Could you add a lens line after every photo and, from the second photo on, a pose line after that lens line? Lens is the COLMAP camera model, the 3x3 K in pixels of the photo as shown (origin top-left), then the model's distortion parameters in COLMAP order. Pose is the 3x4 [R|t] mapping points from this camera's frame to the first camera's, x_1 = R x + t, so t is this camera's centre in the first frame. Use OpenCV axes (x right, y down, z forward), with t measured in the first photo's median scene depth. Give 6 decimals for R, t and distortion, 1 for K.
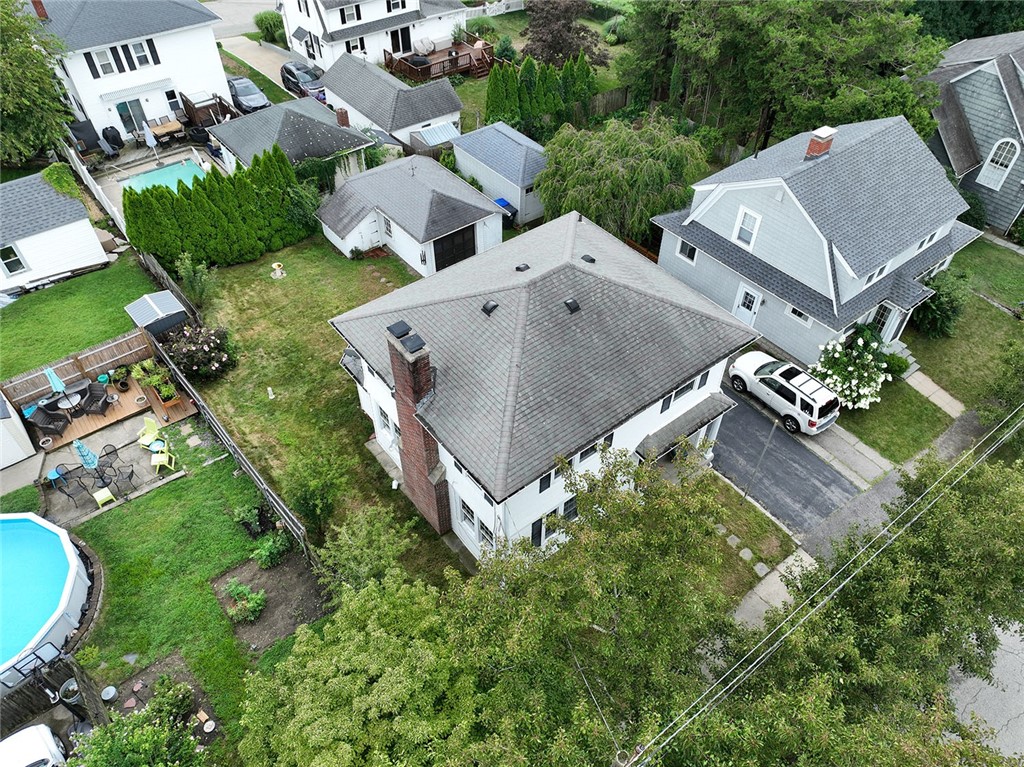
lens RADIAL K [[720.8, 0, 512.7], [0, 720.8, 385.9], [0, 0, 1]] dist [0.001939, 0.014396]
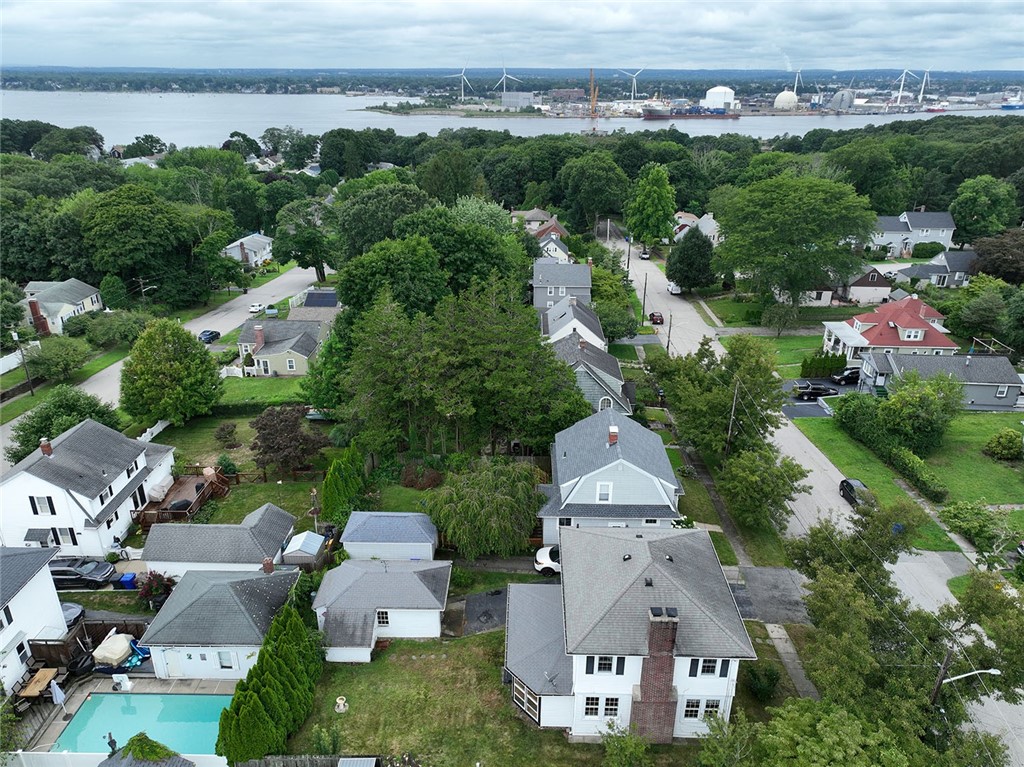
lens RADIAL K [[720.8, 0, 514.6], [0, 720.8, 390.3], [0, 0, 1]] dist [0.001939, 0.014396]
pose [[0.633868, -0.312096, 0.707678, -0.820510], [0.552831, 0.822717, -0.132342, -0.271982], [-0.540915, 0.475113, 0.694030, -0.152503]]
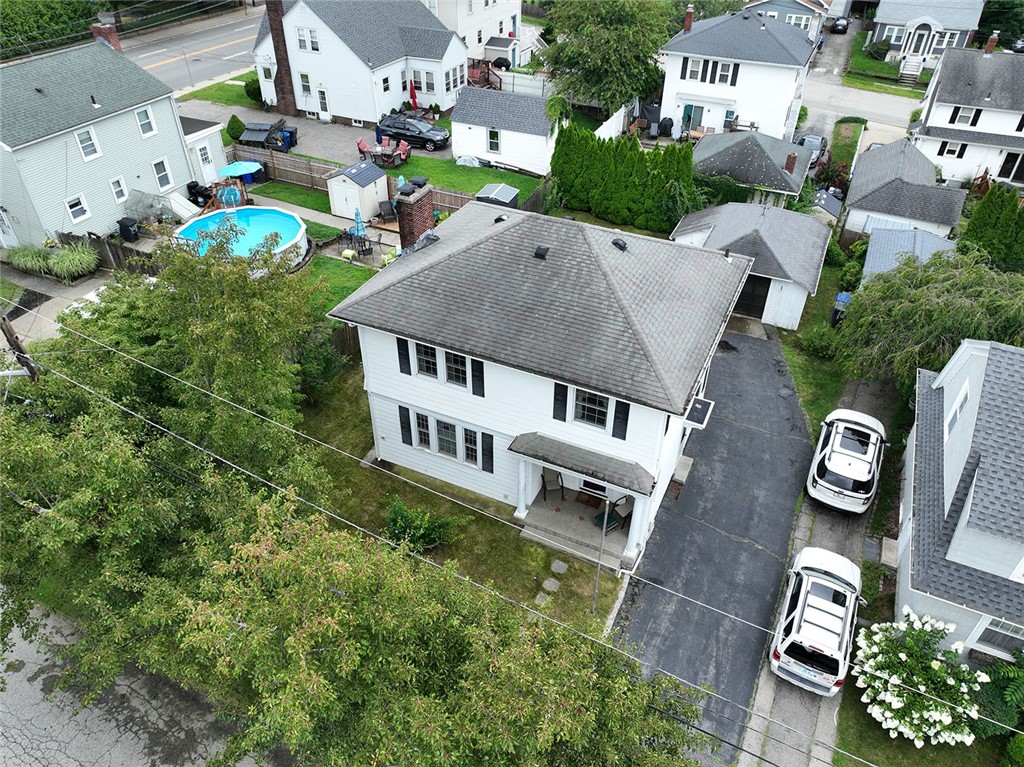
lens RADIAL K [[720.8, 0, 512.9], [0, 720.8, 387.6], [0, 0, 1]] dist [0.001939, 0.014396]
pose [[0.448600, 0.544431, -0.708769, 0.533836], [-0.645400, 0.745925, 0.164480, -0.067788], [0.618236, 0.383654, 0.685998, 0.238991]]
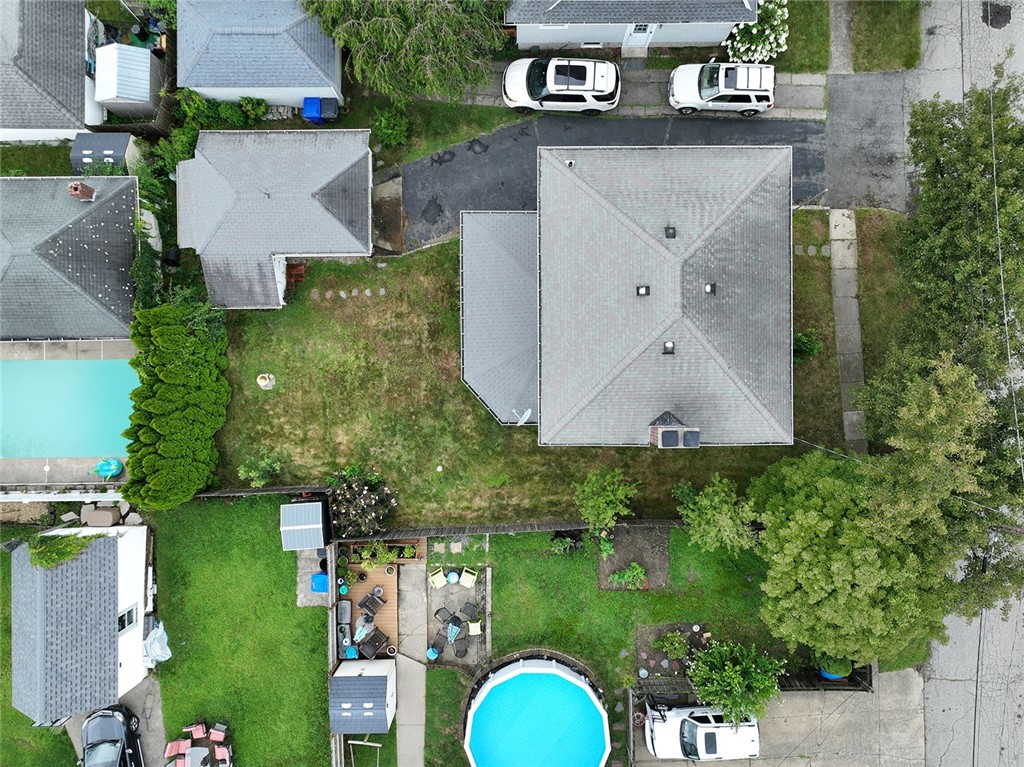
lens RADIAL K [[720.8, 0, 514.6], [0, 720.8, 382.6], [0, 0, 1]] dist [0.001939, 0.014396]
pose [[0.614625, -0.788782, -0.007761, -0.132525], [0.568100, 0.435799, 0.698099, -0.633183], [-0.547265, -0.433478, 0.715959, 0.186931]]
